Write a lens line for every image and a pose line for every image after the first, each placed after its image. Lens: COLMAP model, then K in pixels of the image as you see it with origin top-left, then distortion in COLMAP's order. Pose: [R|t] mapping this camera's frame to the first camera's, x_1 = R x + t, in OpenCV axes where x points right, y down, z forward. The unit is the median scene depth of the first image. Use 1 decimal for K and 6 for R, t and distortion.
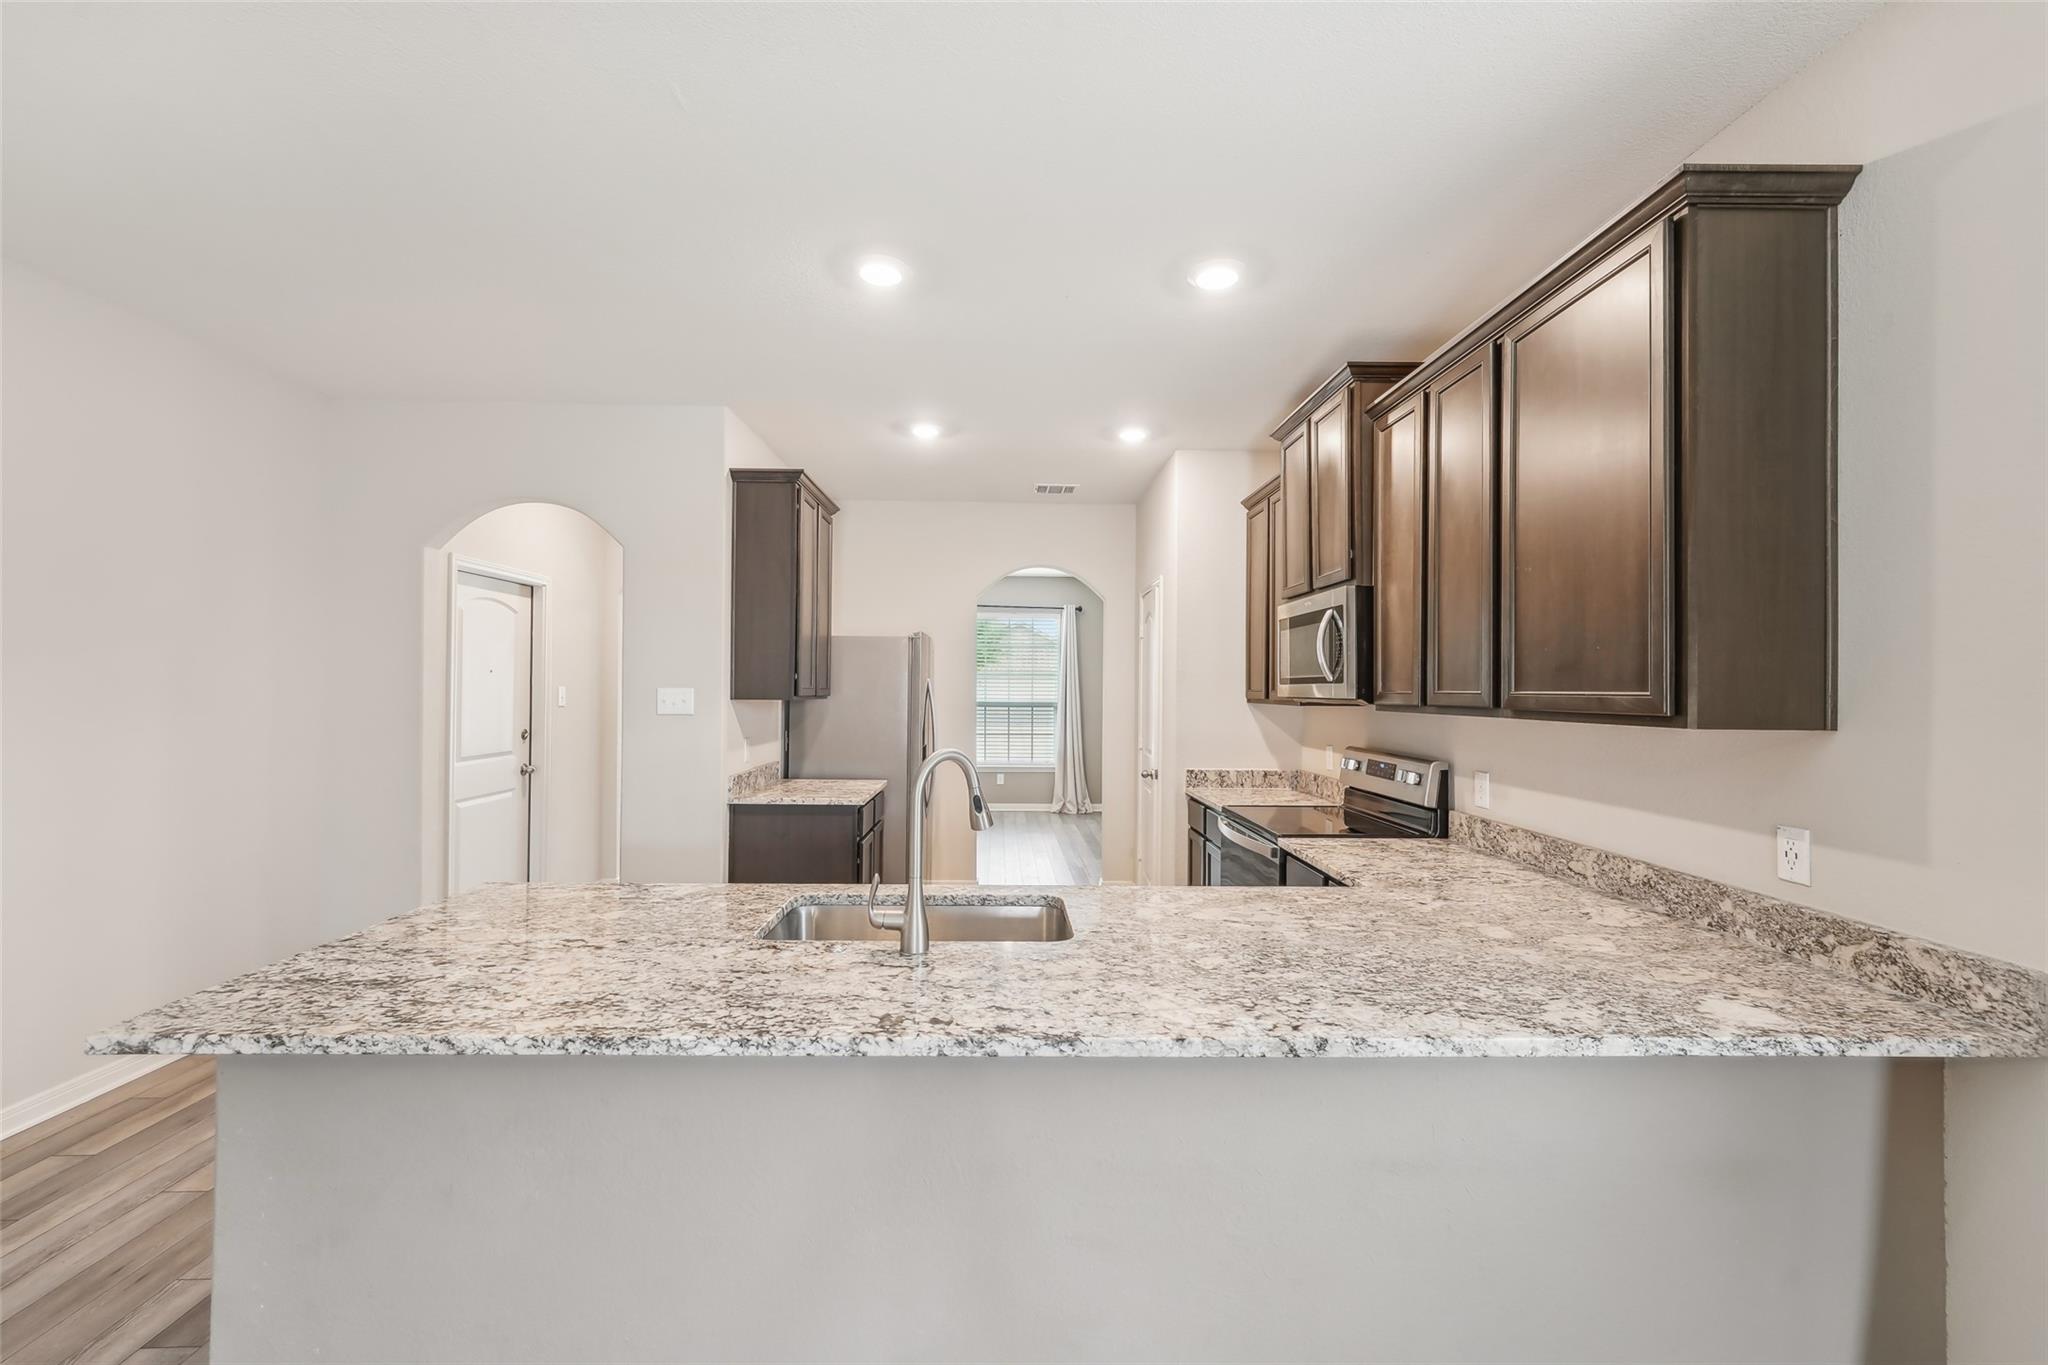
lens RADIAL K [[836.7, 0, 1016.7], [0, 836.7, 679.9], [0, 0, 1]] dist [-0.009618, 0.002041]
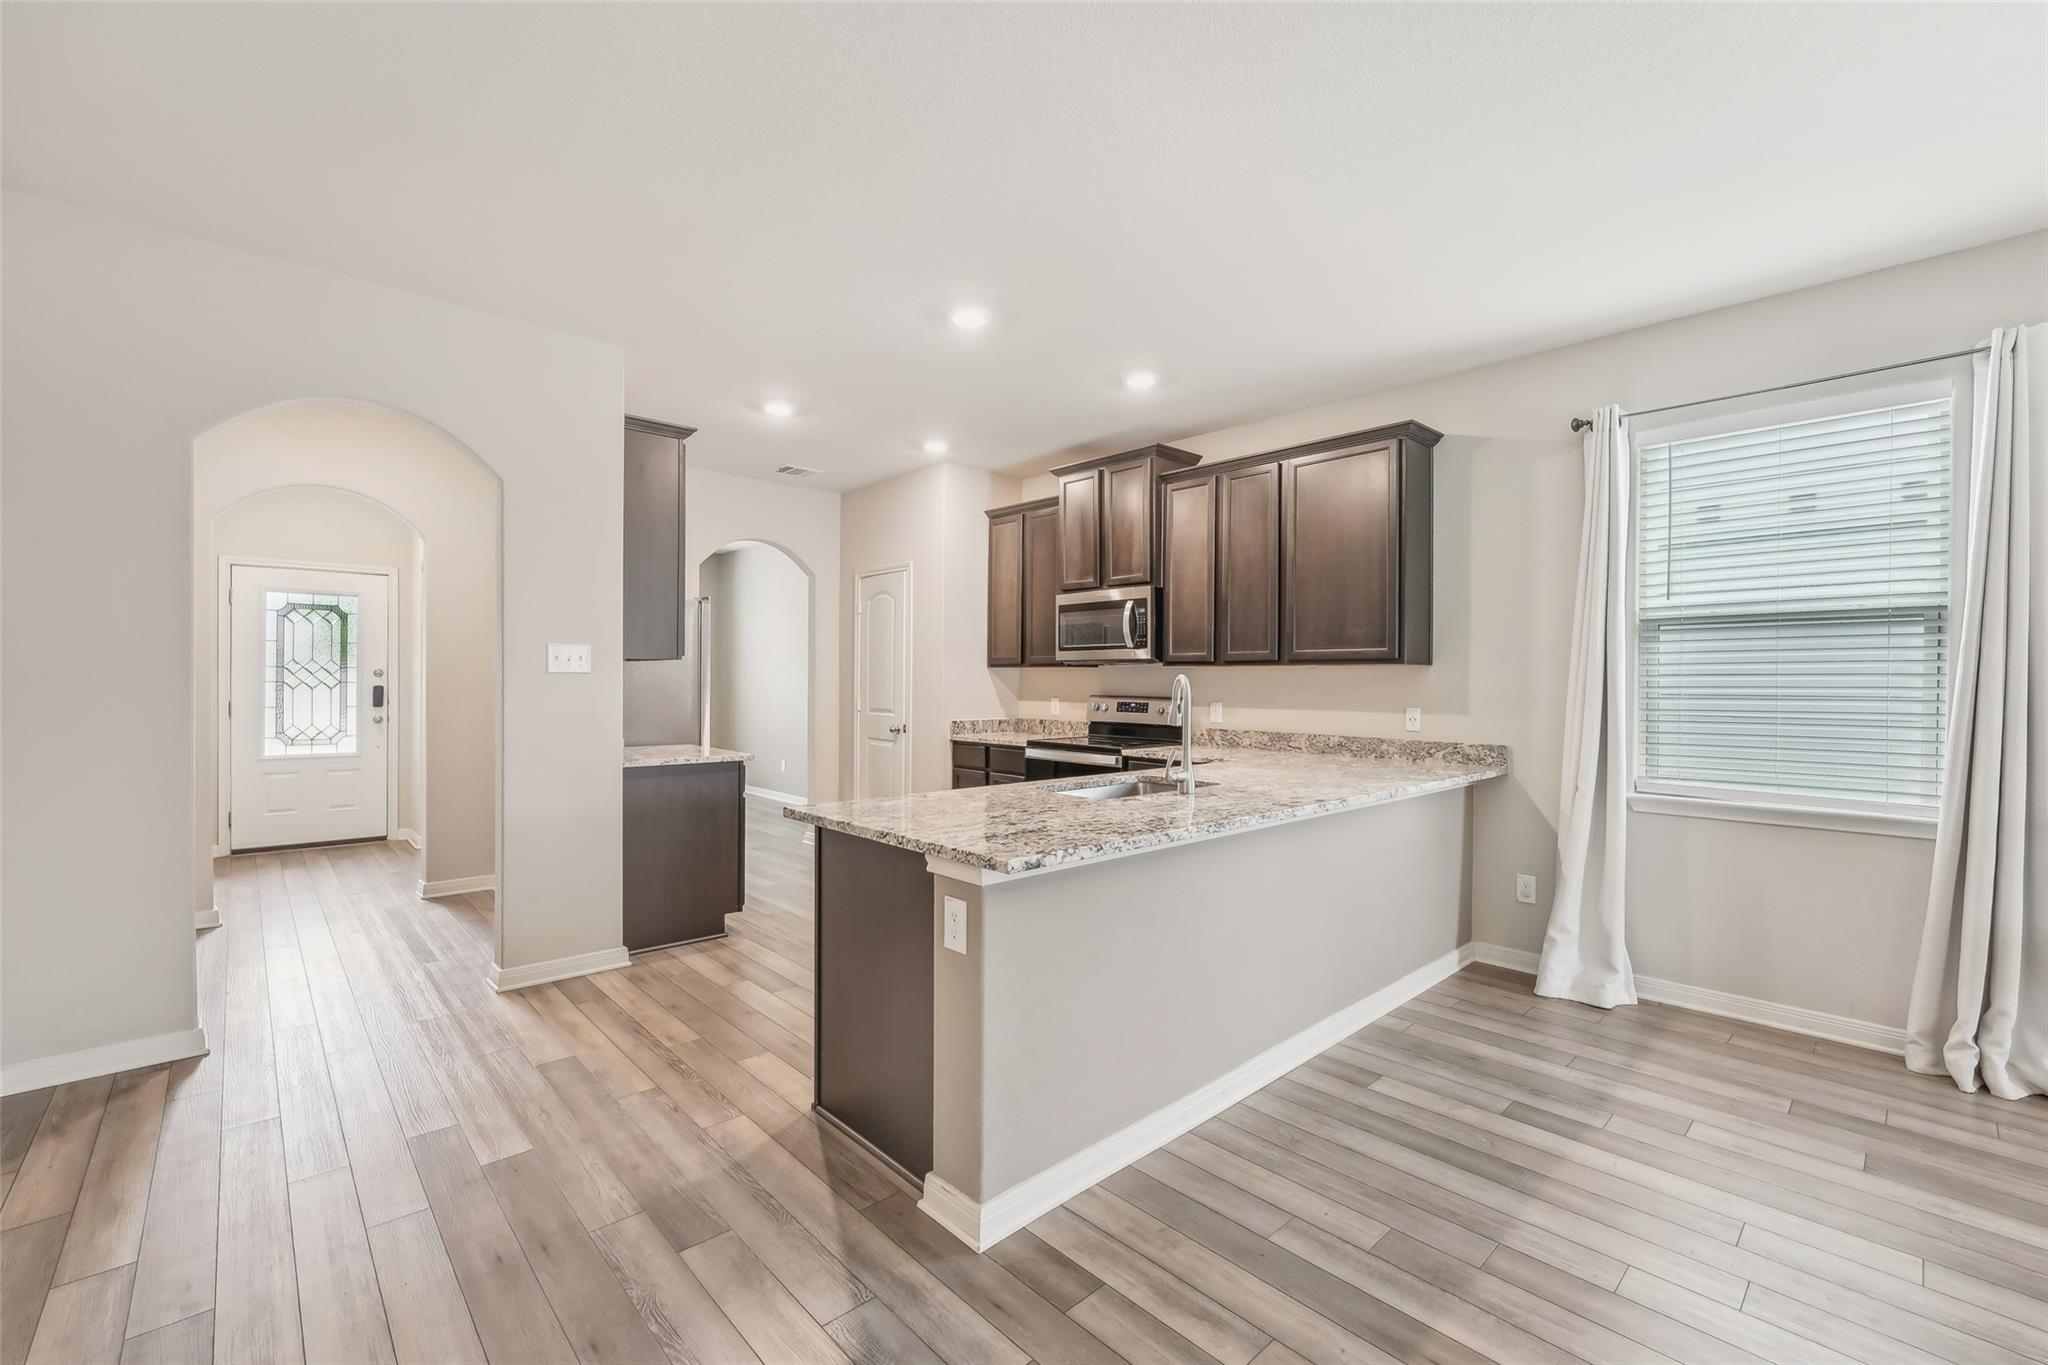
lens RADIAL K [[836.7, 0, 1022.8], [0, 836.7, 690.9], [0, 0, 1]] dist [-0.009618, 0.002041]
pose [[0.741791, -0.012642, 0.670512, -0.646851], [-0.006037, 0.999656, 0.025525, 0.034413], [-0.670604, -0.022982, 0.741459, -0.001635]]
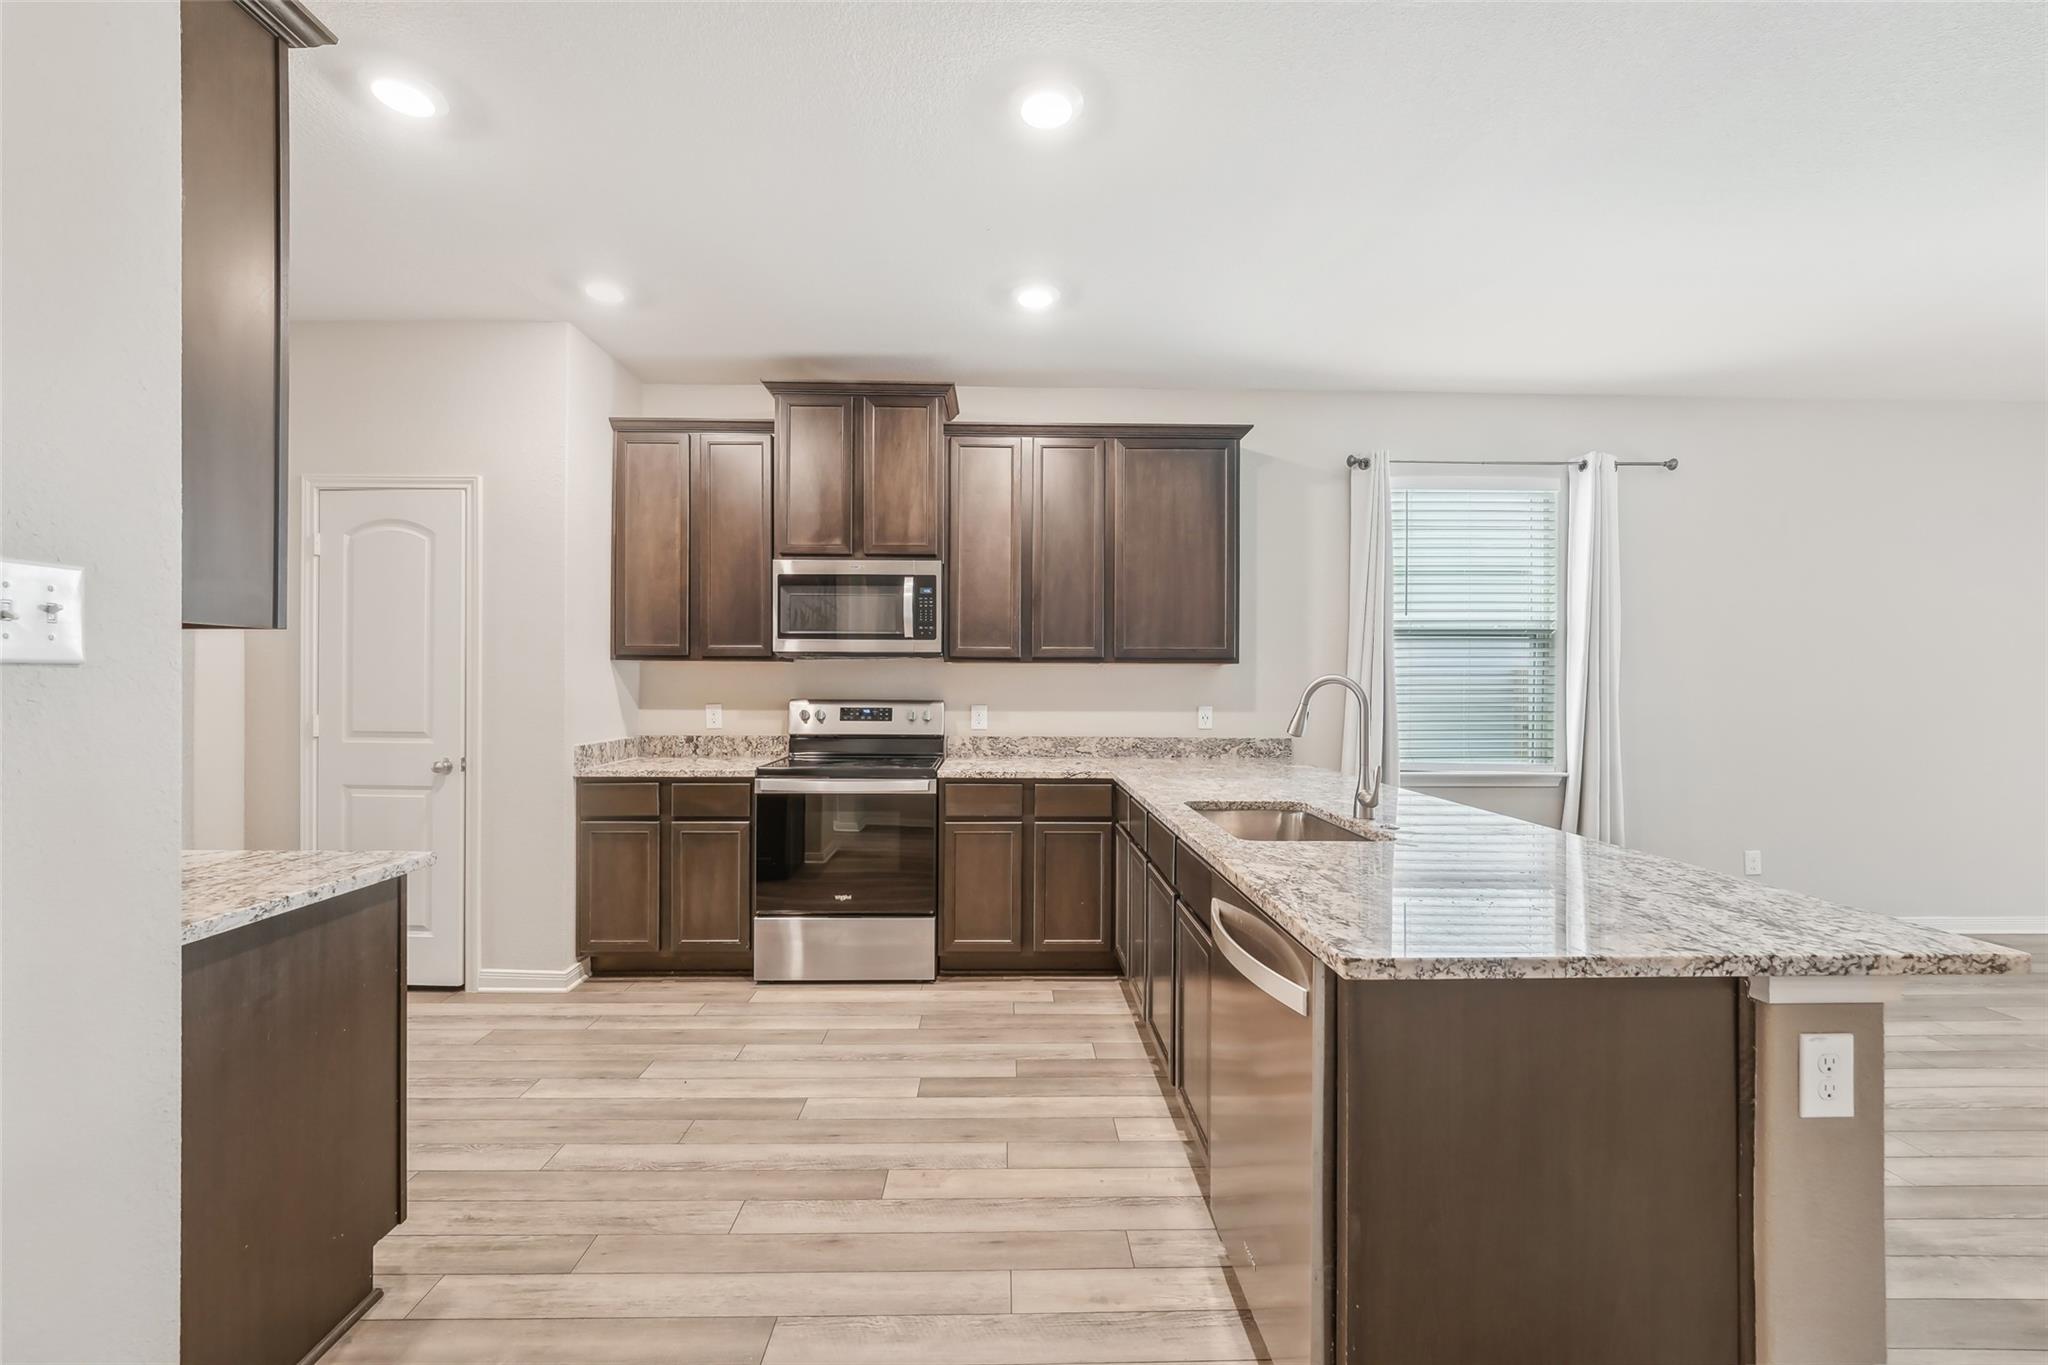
lens RADIAL K [[836.7, 0, 1018.2], [0, 836.7, 688.6], [0, 0, 1]] dist [-0.009618, 0.002041]
pose [[0.000964, -0.020302, 0.999793, -0.655381], [-0.013534, 0.999702, 0.020313, 0.038205], [-0.999908, -0.013550, 0.000688, 0.685346]]
